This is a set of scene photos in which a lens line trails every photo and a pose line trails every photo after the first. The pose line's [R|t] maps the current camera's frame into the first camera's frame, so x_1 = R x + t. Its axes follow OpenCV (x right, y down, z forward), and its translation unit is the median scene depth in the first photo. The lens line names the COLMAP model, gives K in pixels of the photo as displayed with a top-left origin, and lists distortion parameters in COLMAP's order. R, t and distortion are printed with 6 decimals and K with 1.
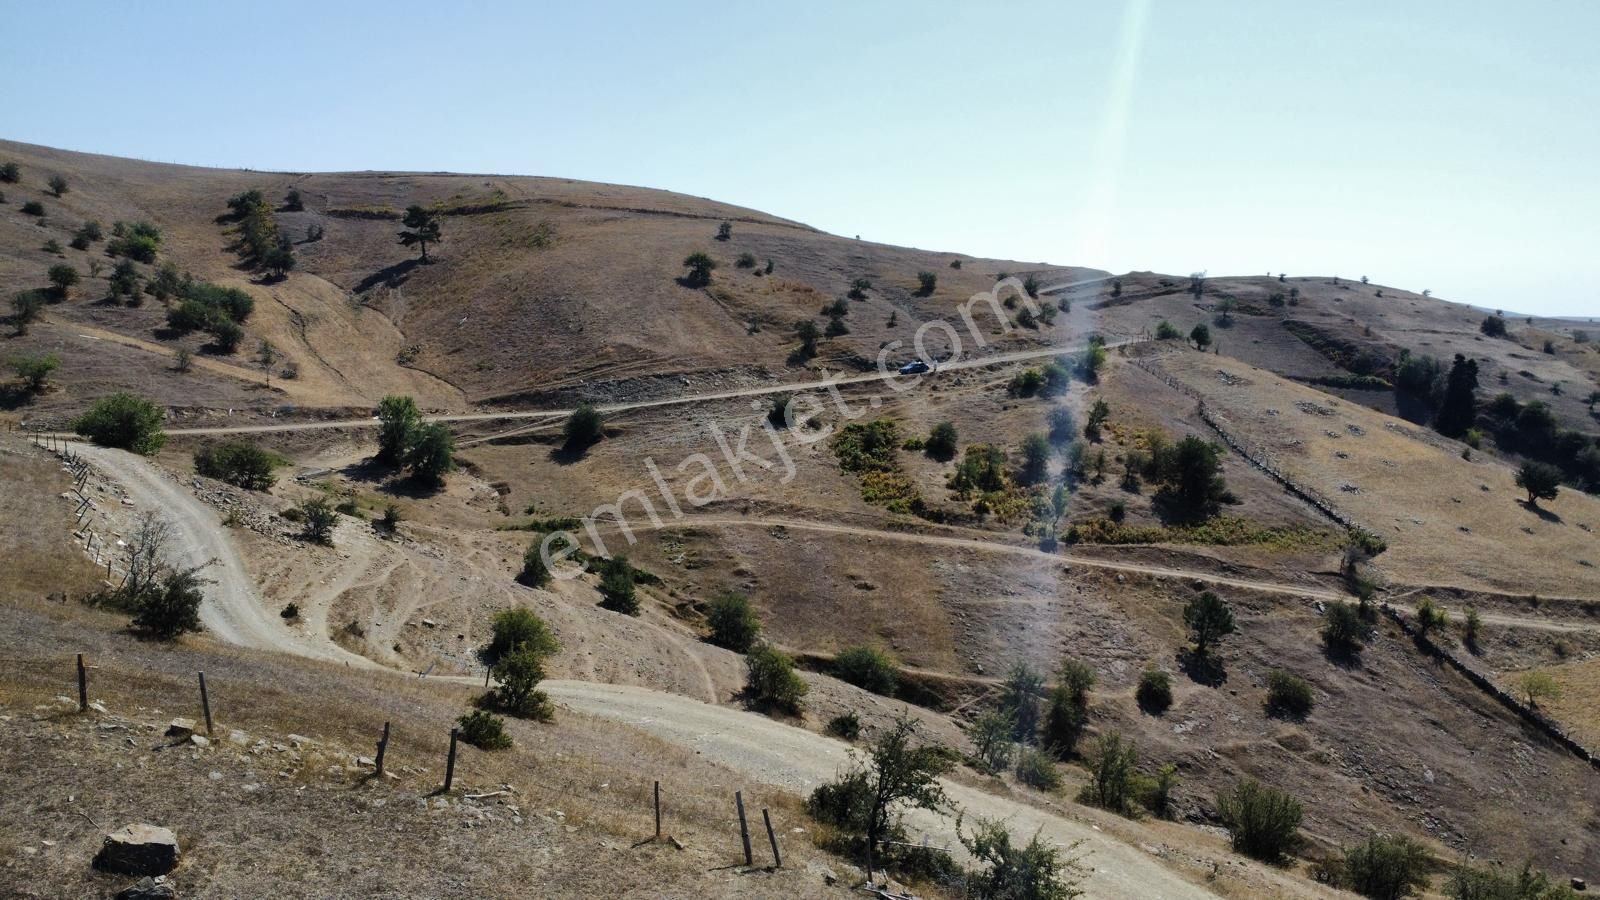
lens RADIAL K [[1163.4, 0, 803.1], [0, 1163.4, 437.2], [0, 0, 1]] dist [-0.035934, 0.002674]
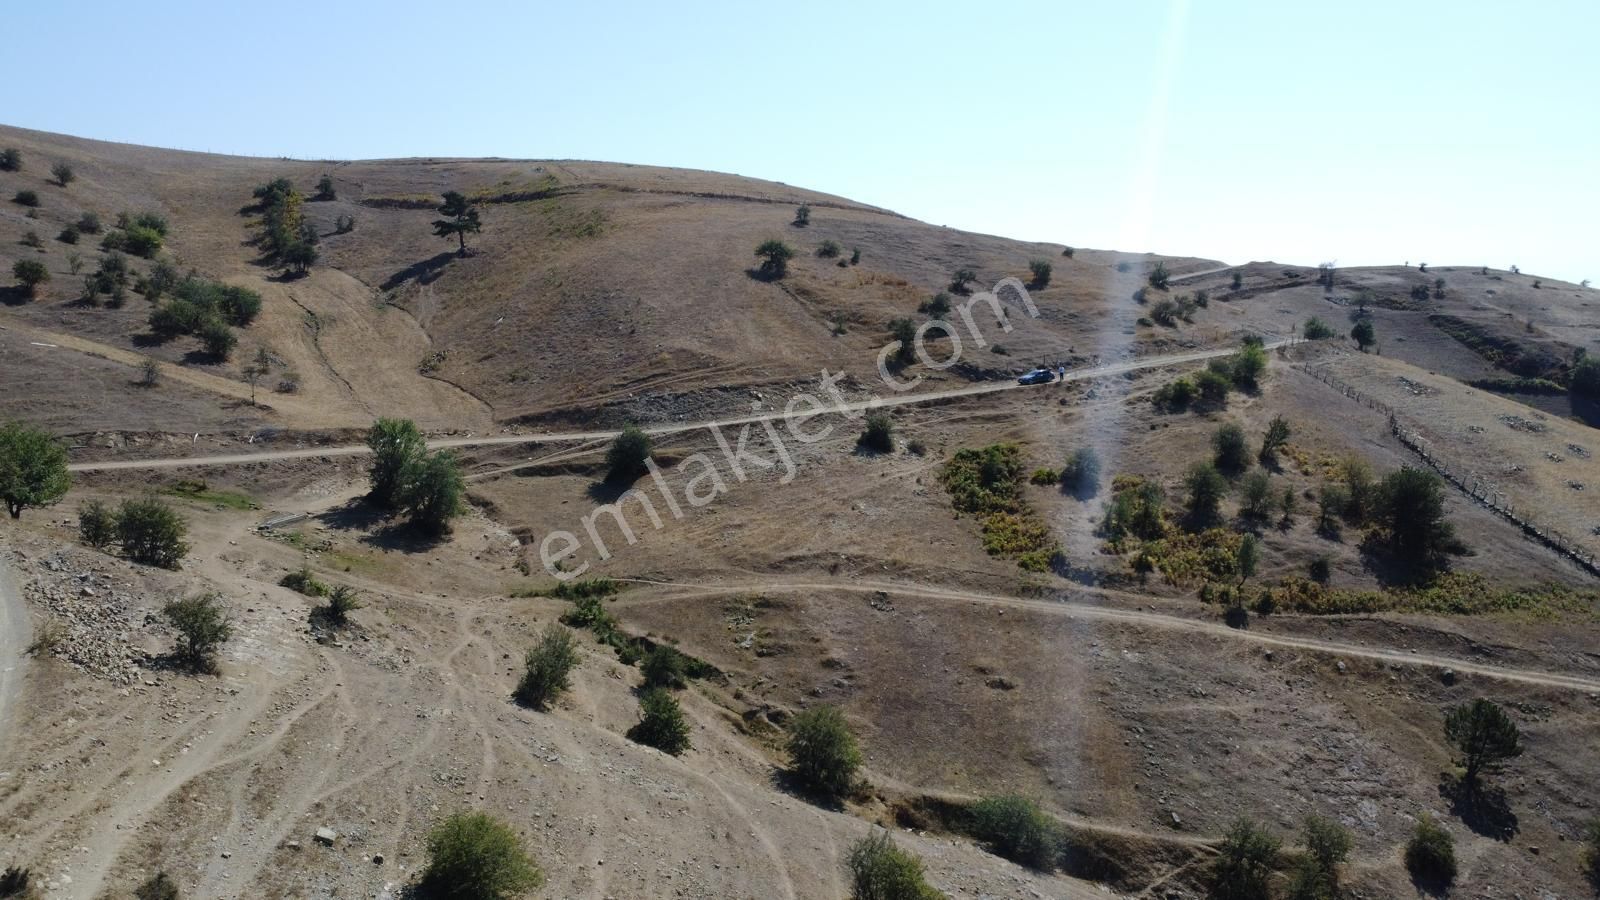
lens RADIAL K [[1163.4, 0, 803.1], [0, 1163.4, 437.2], [0, 0, 1]] dist [-0.035934, 0.002674]
pose [[0.998053, 0.000308, -0.062374, -0.019155], [-0.000142, 0.999996, 0.002668, -0.022053], [0.062374, -0.002654, 0.998049, 0.200409]]
